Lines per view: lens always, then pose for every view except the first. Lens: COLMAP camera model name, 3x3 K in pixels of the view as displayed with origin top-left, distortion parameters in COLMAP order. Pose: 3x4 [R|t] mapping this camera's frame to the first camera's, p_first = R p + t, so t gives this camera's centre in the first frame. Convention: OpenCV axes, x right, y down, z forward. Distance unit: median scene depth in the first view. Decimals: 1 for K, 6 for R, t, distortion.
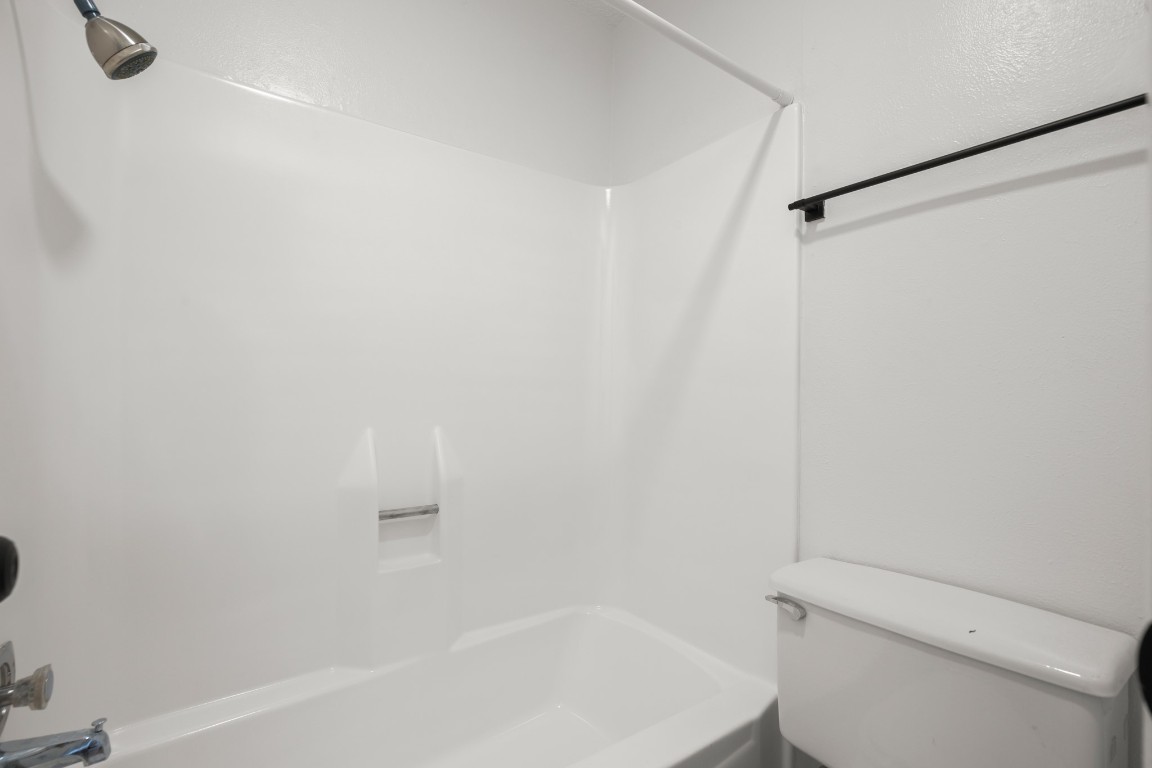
lens RADIAL K [[526.7, 0, 576.0], [0, 526.7, 384.0], [0, 0, 1]] dist [-0.001079, 0.000114]
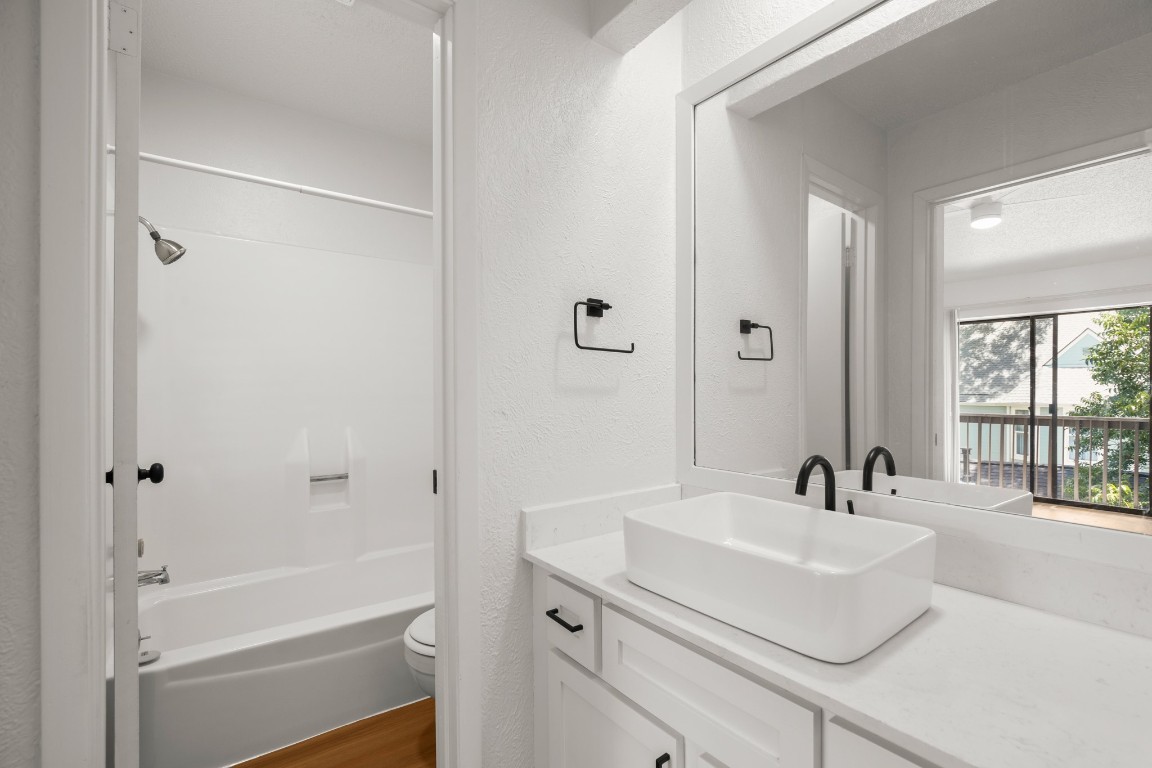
lens RADIAL K [[526.7, 0, 576.0], [0, 526.7, 384.0], [0, 0, 1]] dist [-0.001079, 0.000114]
pose [[0.999734, -0.001154, 0.023041, 0.430059], [0.000952, 0.999961, 0.008807, -0.069188], [-0.023050, -0.008782, 0.999696, -0.692240]]
